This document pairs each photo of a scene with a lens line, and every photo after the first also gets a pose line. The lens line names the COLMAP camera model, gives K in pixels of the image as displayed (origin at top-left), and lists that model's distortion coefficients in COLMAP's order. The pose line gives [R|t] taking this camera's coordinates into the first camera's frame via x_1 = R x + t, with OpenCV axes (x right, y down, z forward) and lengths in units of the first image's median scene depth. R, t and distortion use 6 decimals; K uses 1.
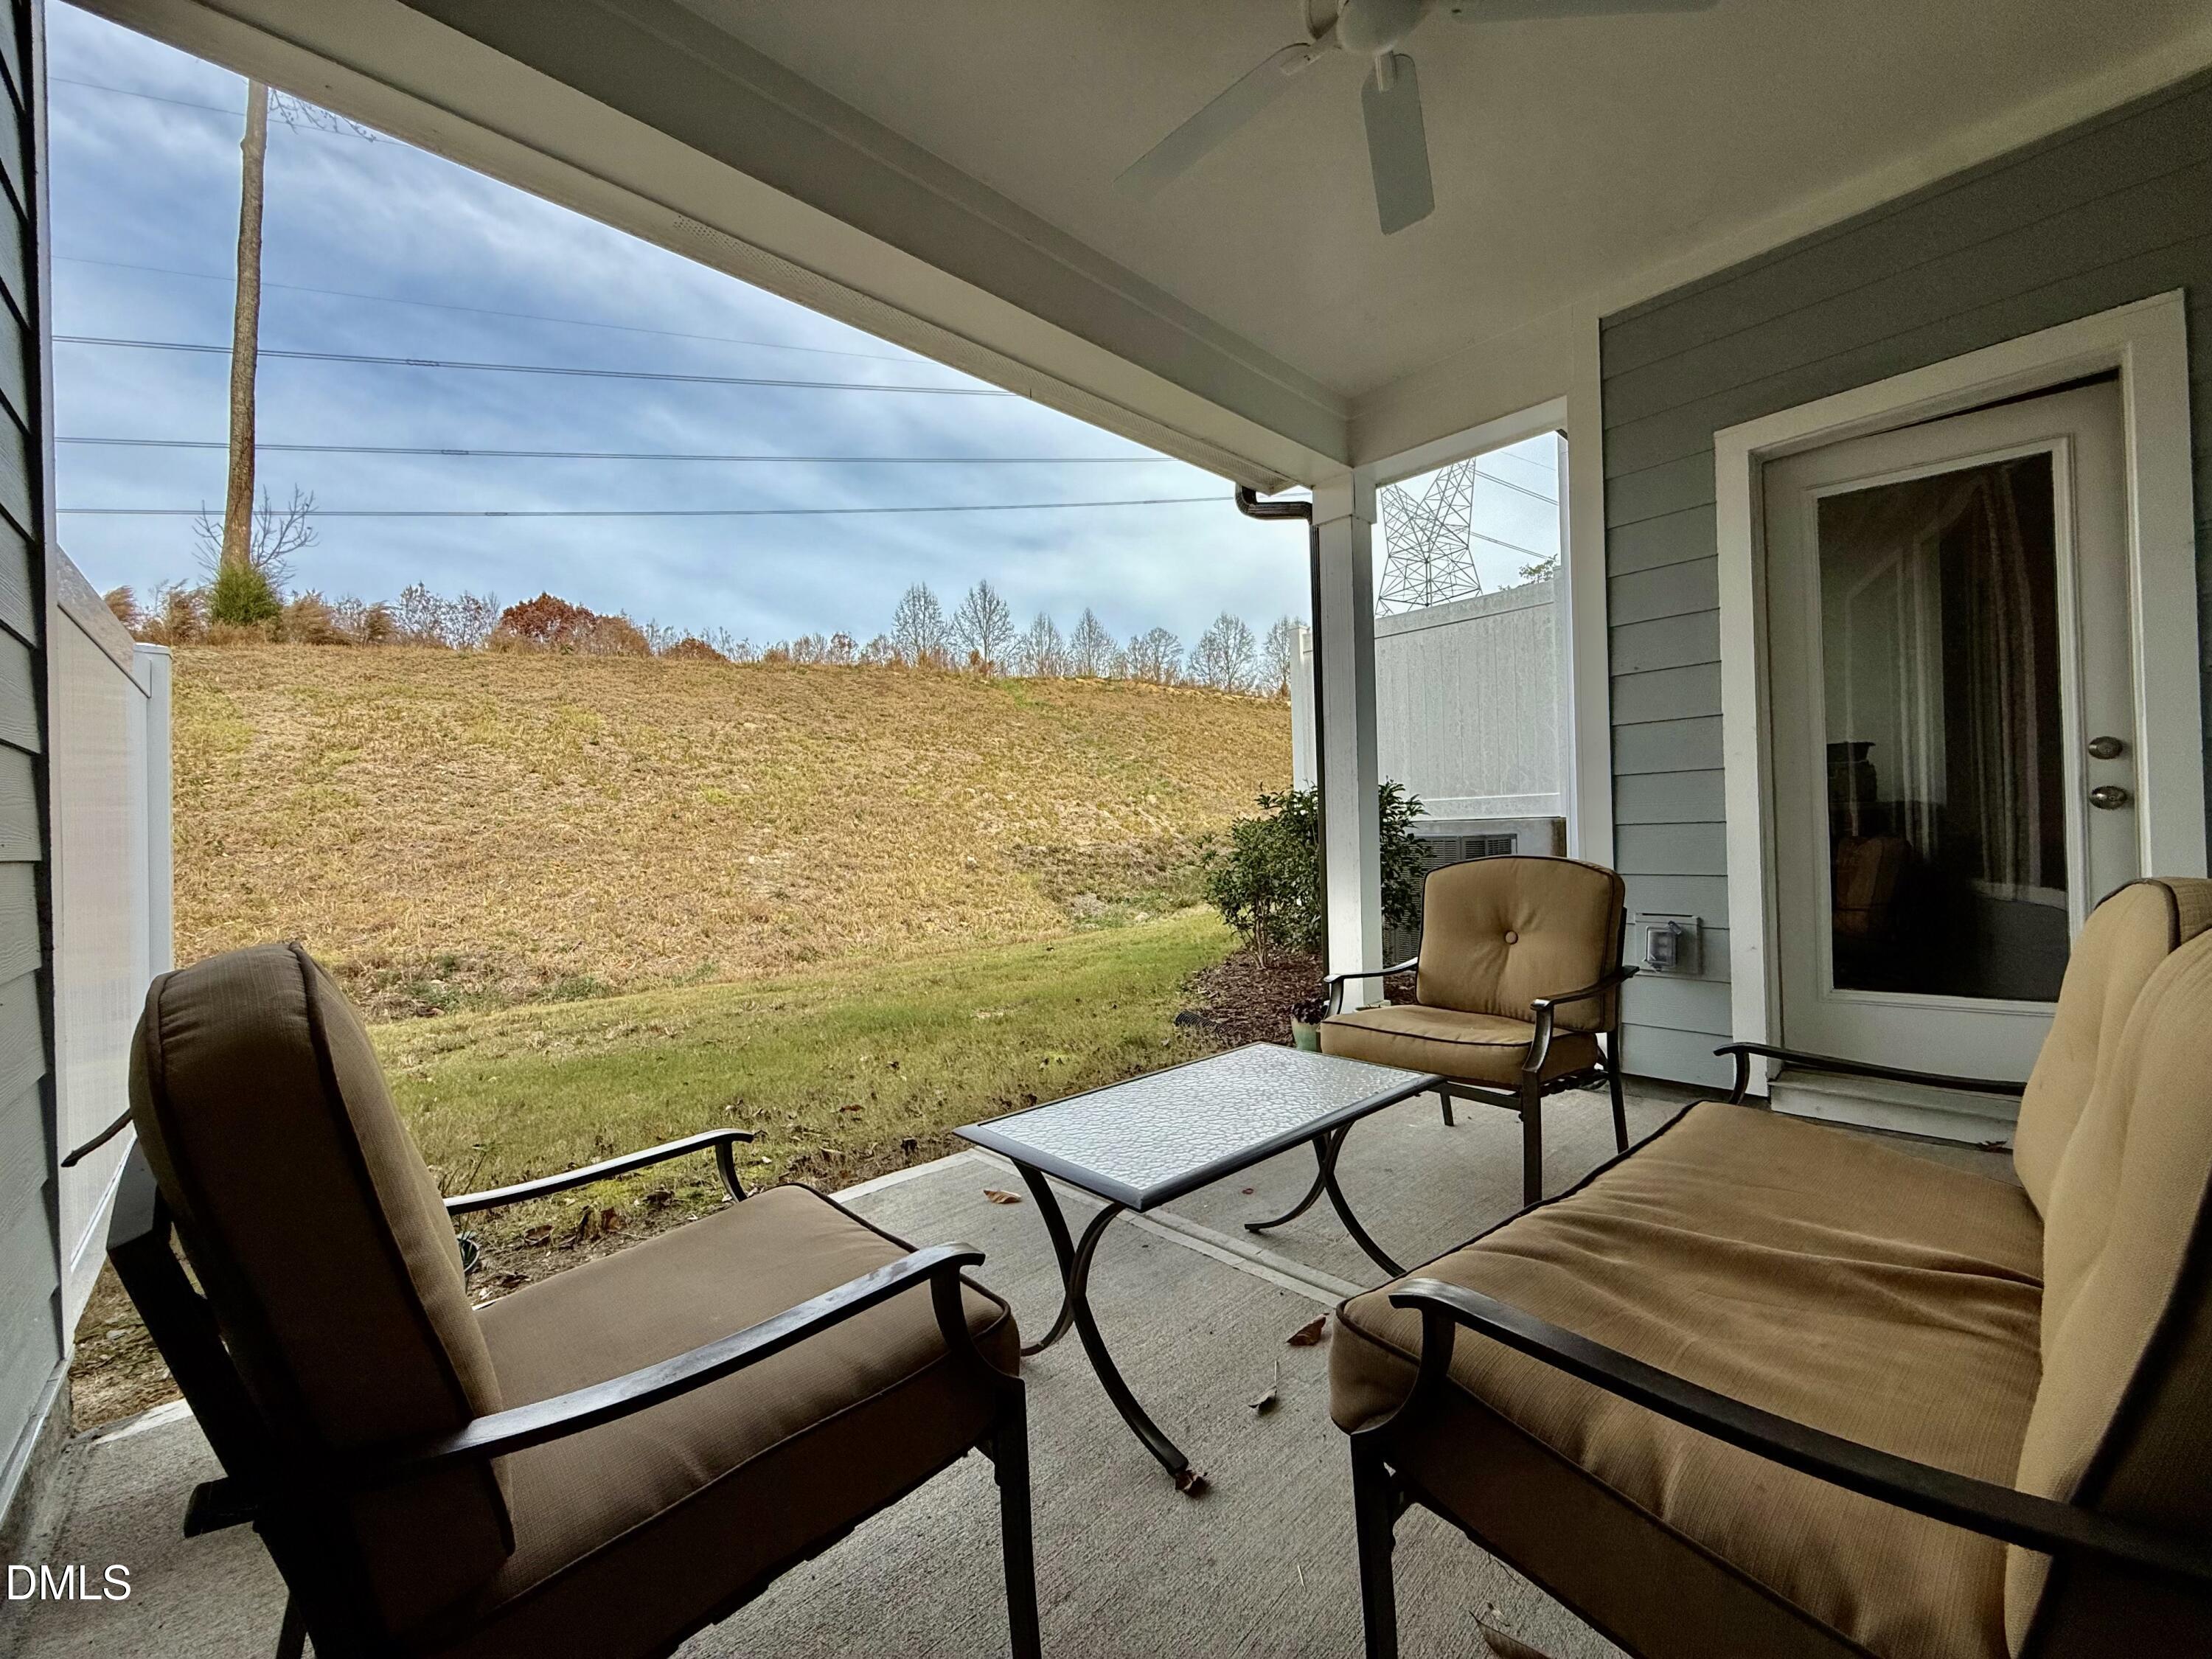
lens RADIAL K [[892.1, 0, 1091.4], [0, 892.1, 828.1], [0, 0, 1]] dist [-0.001450, 0.000814]
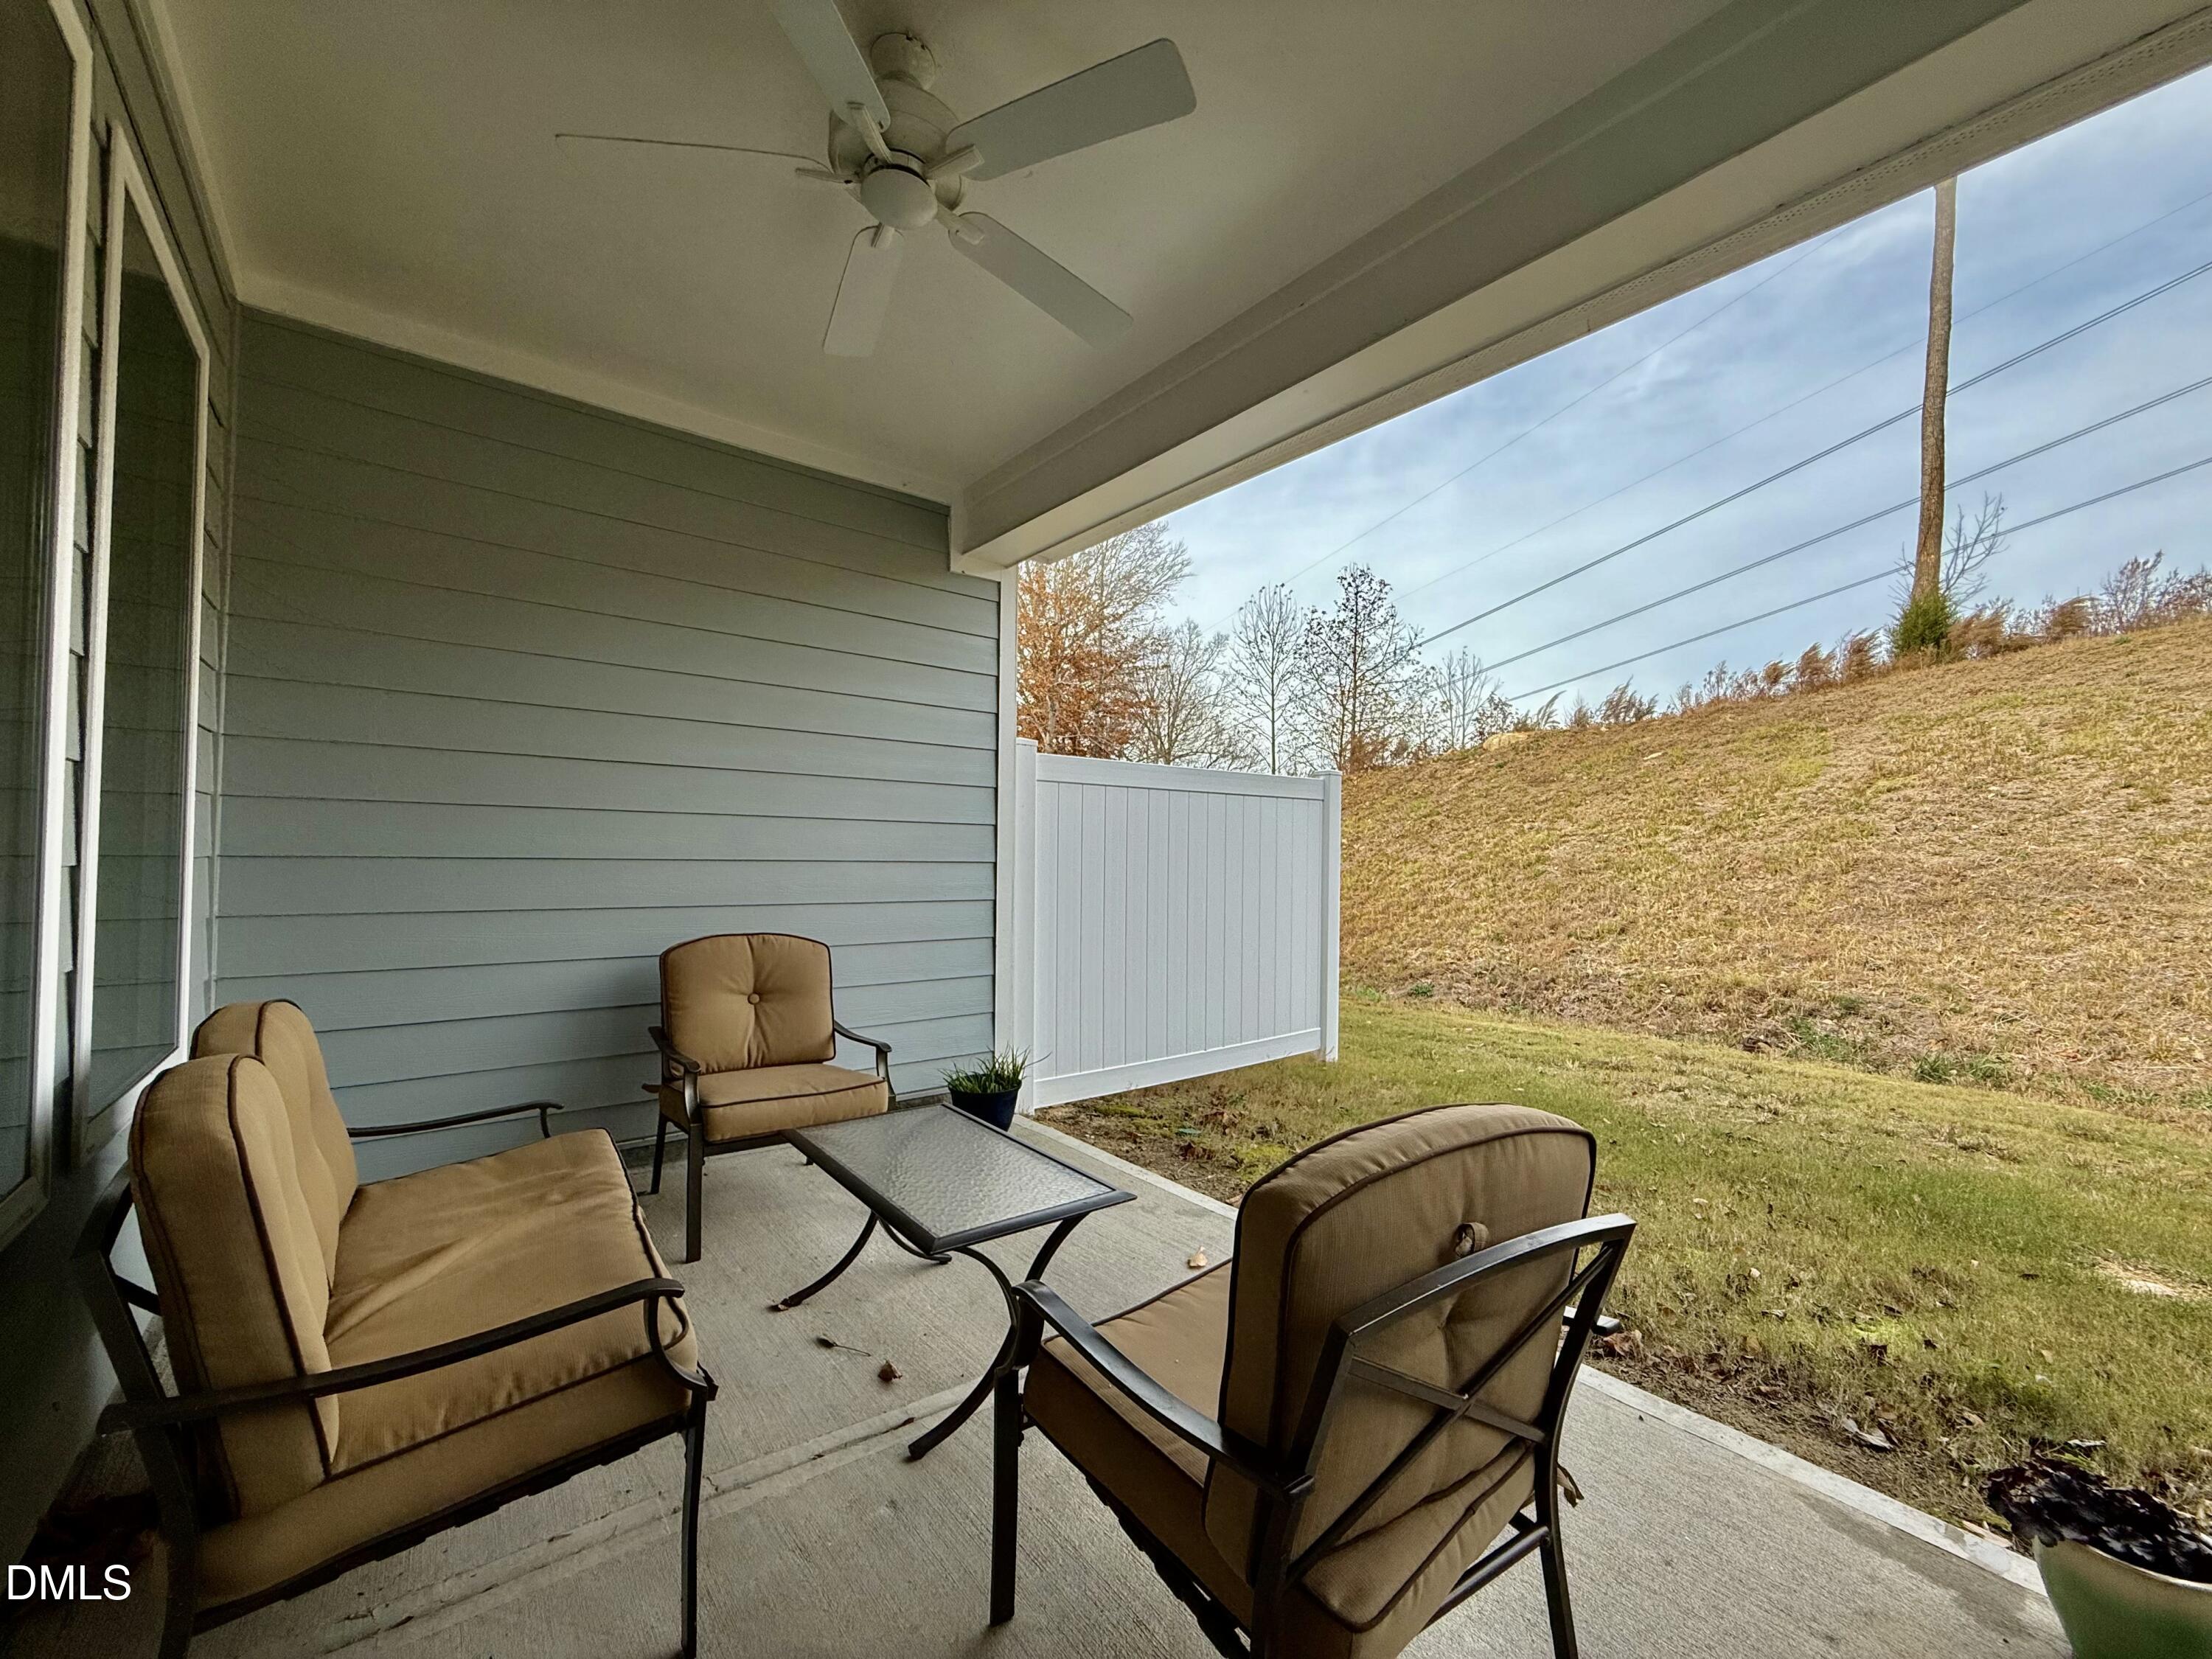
lens RADIAL K [[892.1, 0, 1121.0], [0, 892.1, 835.3], [0, 0, 1]] dist [-0.001450, 0.000814]
pose [[-0.072657, 0.000903, -0.997357, 0.163039], [-0.001092, 0.999999, 0.000985, -0.017591], [0.997356, 0.001161, -0.072656, 0.162610]]
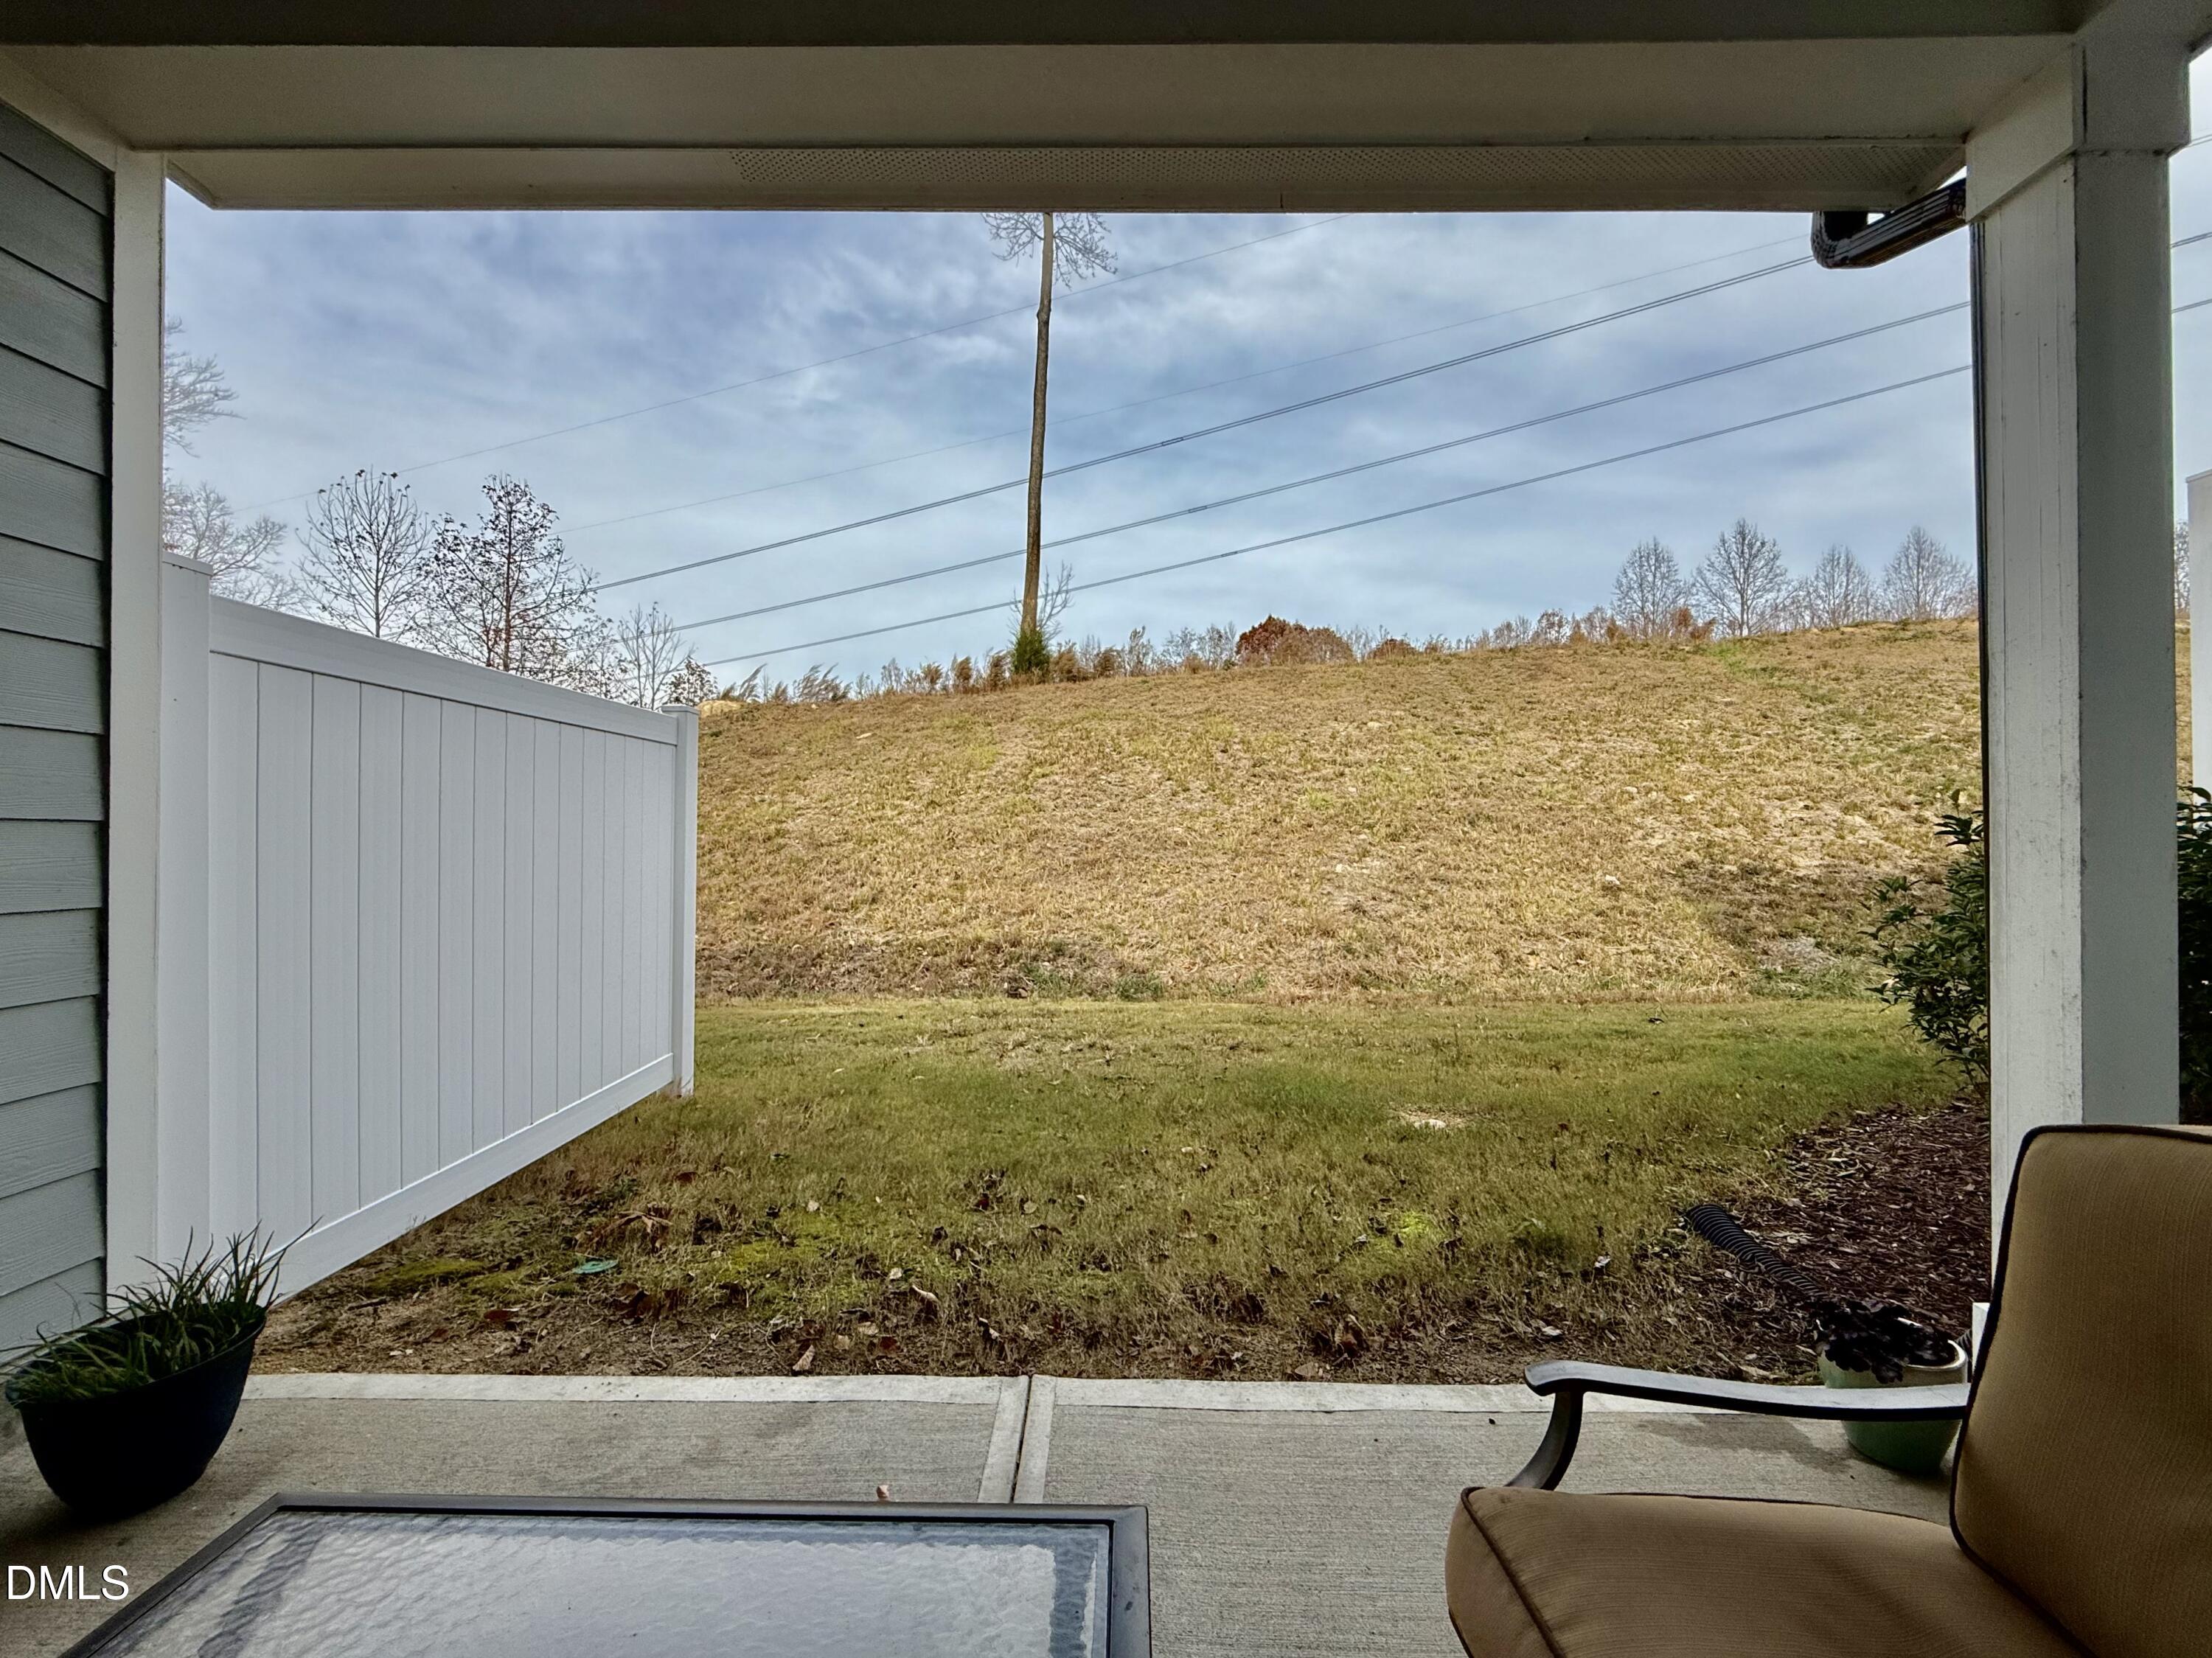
lens RADIAL K [[892.0, 0, 1106.0], [0, 892.0, 832.4], [0, 0, 1]] dist [-0.001450, 0.000814]
pose [[0.726735, 0.020024, -0.686626, 0.070092], [-0.012617, 0.999796, 0.015803, -0.011178], [0.686802, -0.002821, 0.726839, 0.109288]]
